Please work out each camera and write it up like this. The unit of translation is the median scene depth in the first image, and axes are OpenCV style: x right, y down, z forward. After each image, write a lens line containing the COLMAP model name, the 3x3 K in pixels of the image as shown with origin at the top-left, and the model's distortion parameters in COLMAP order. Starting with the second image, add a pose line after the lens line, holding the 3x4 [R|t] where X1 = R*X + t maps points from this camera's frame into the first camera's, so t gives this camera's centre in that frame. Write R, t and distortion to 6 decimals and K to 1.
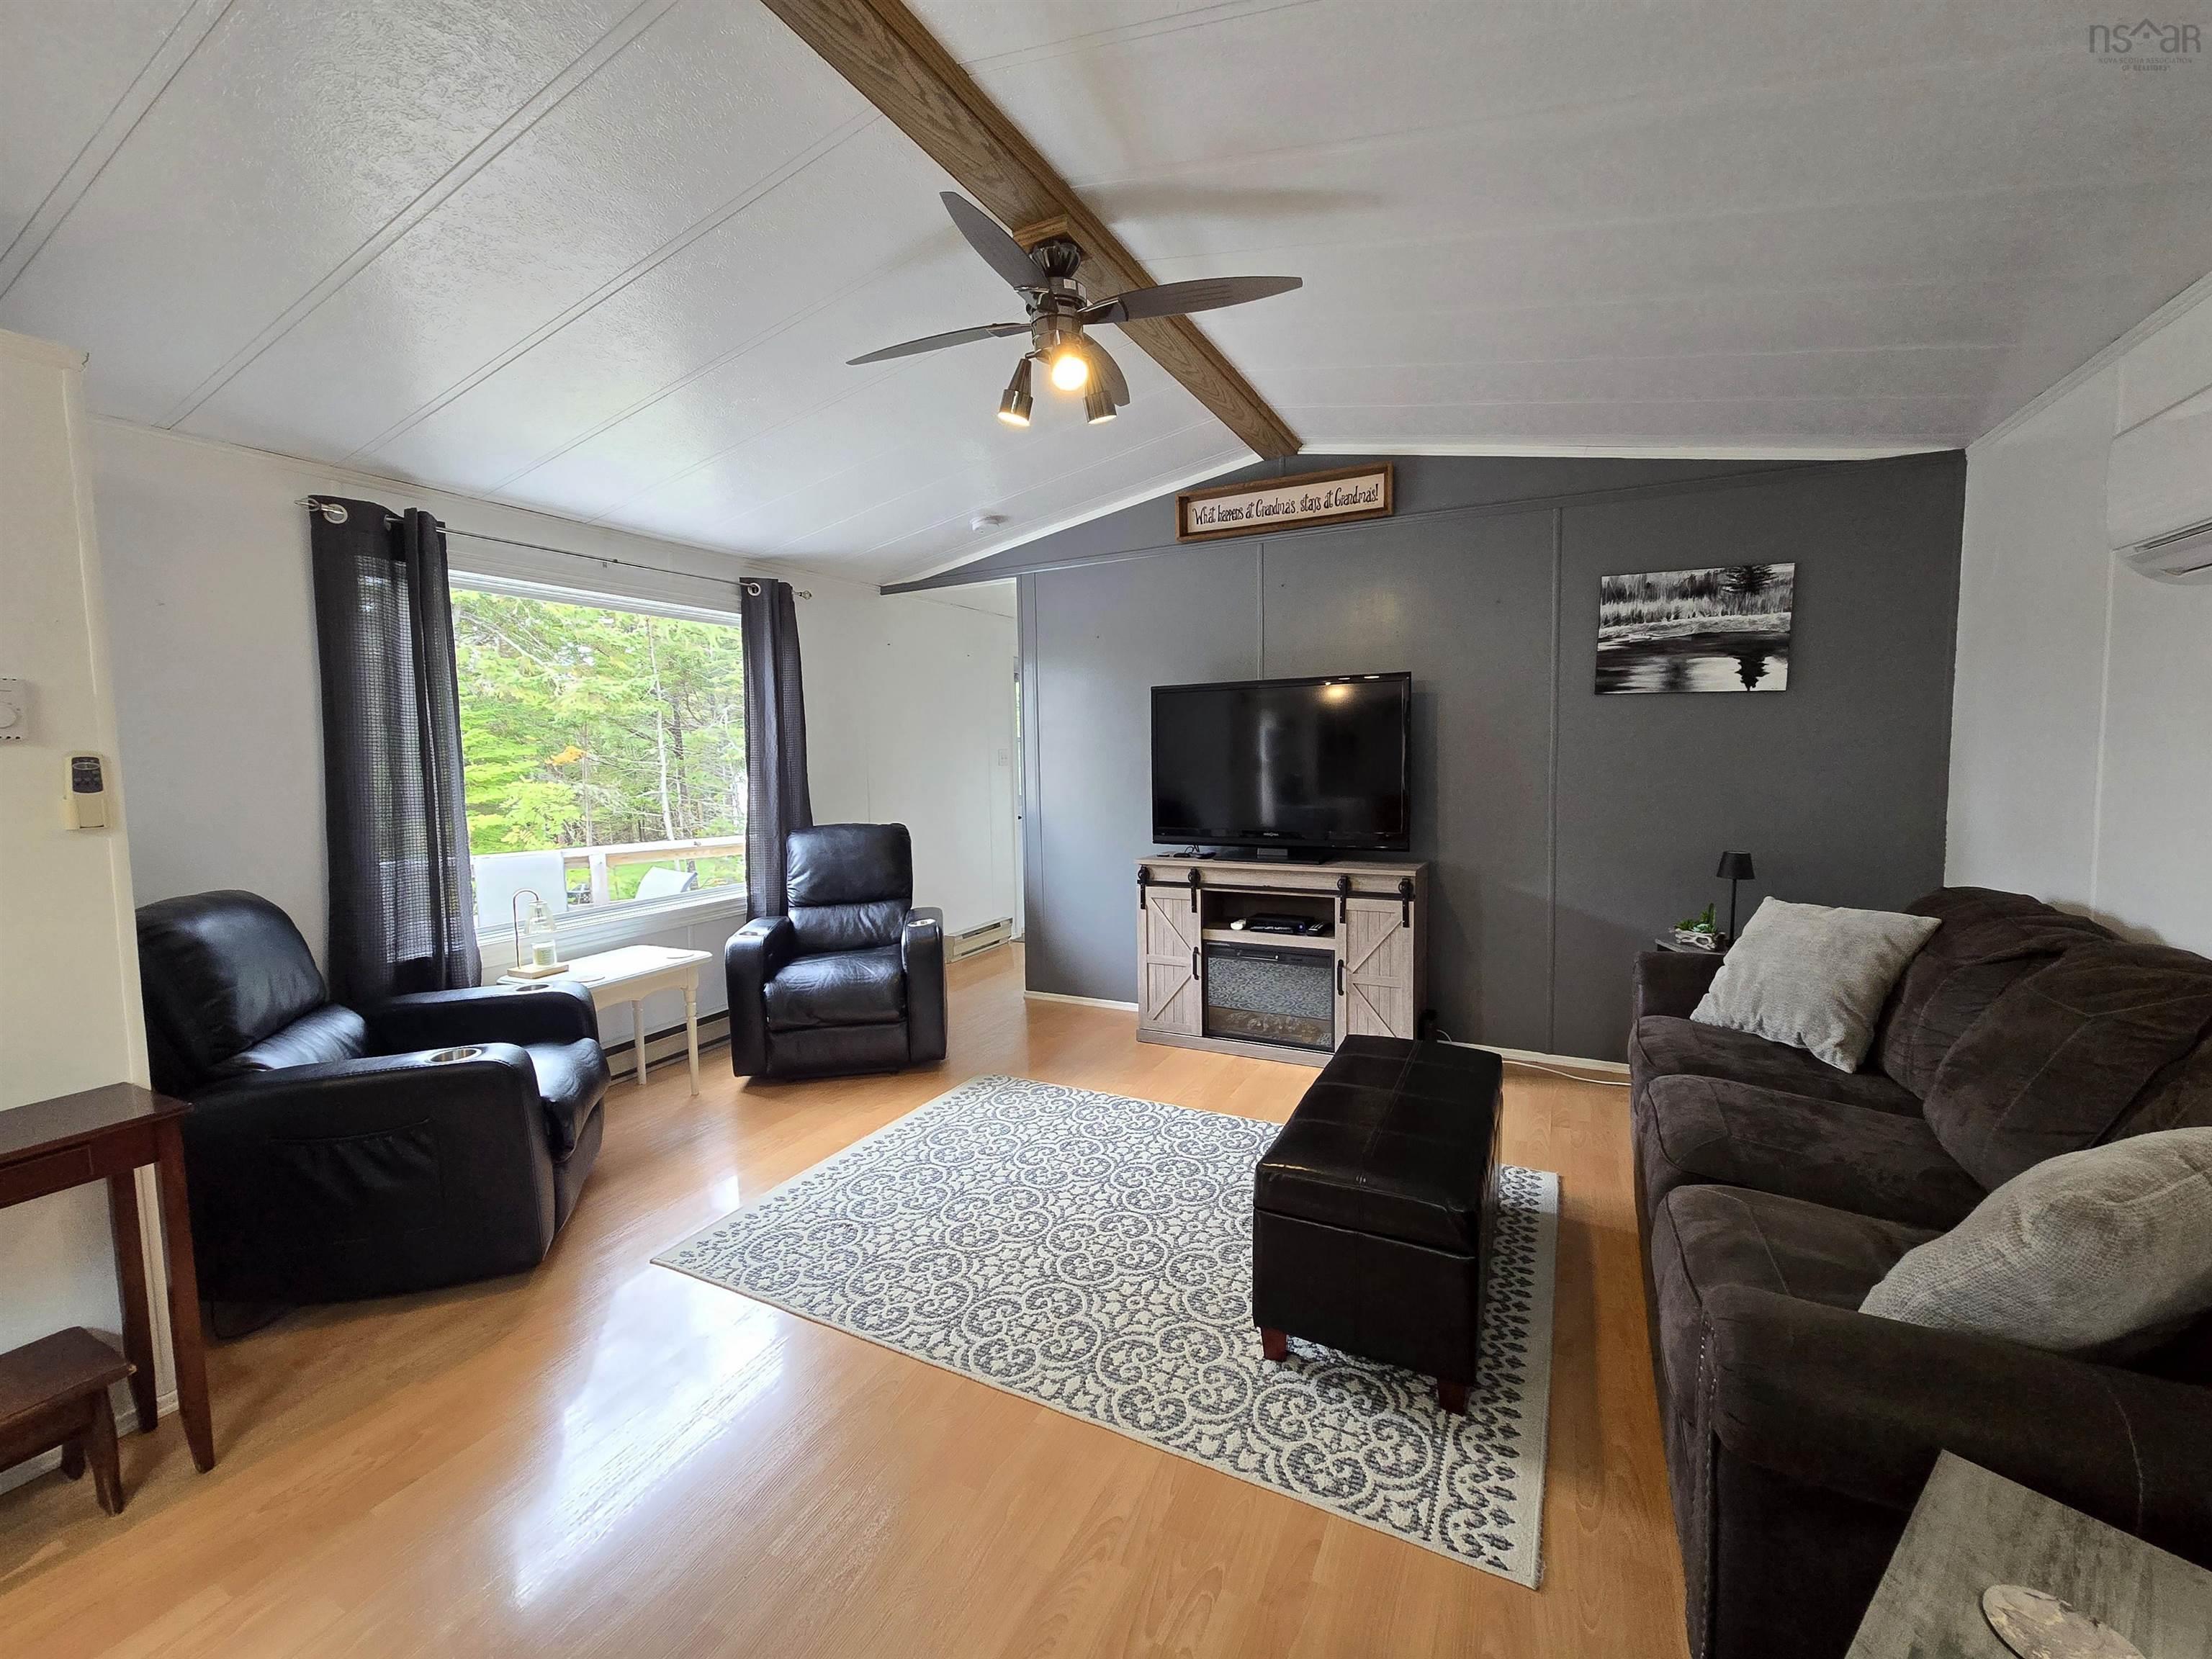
lens RADIAL K [[905.3, 0, 1101.9], [0, 905.3, 824.4], [0, 0, 1]] dist [-0.006889, 0.000237]
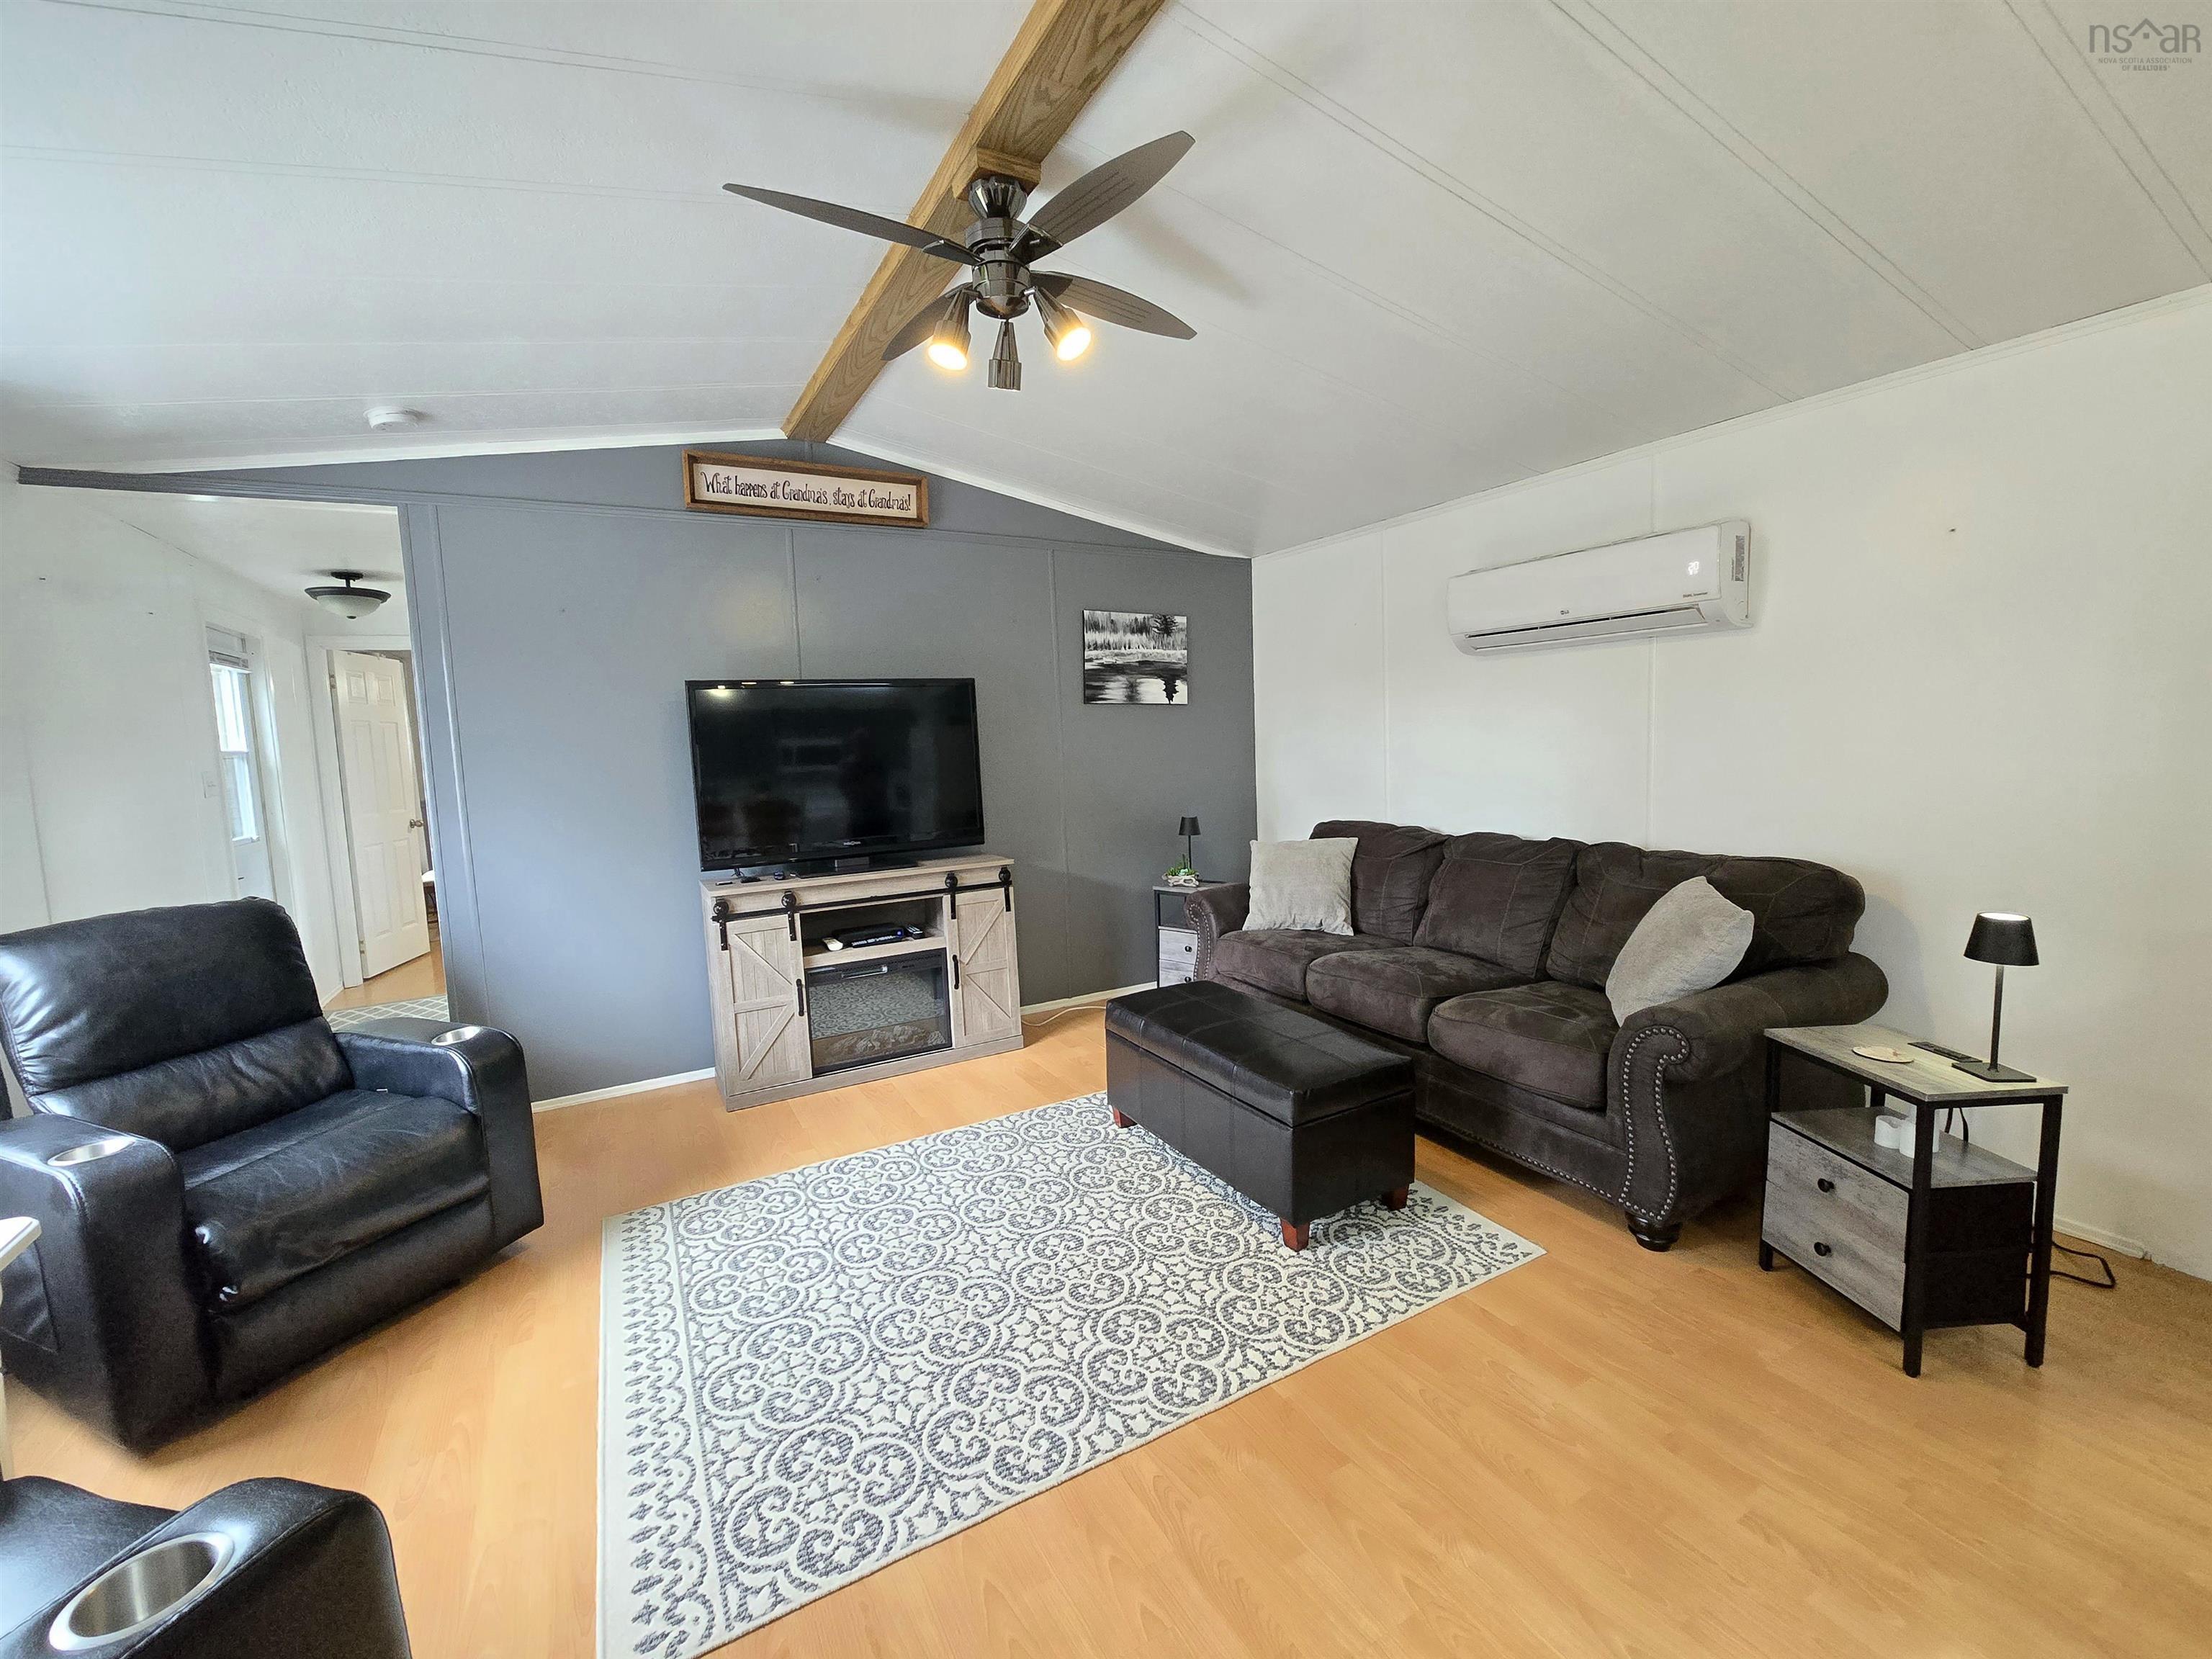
lens RADIAL K [[905.3, 0, 1102.3], [0, 905.3, 823.3], [0, 0, 1]] dist [-0.006889, 0.000237]
pose [[0.552093, -0.083497, 0.829591, -0.511007], [0.094195, 0.994849, 0.037443, -0.023181], [-0.828445, 0.057471, 0.557114, 0.291615]]
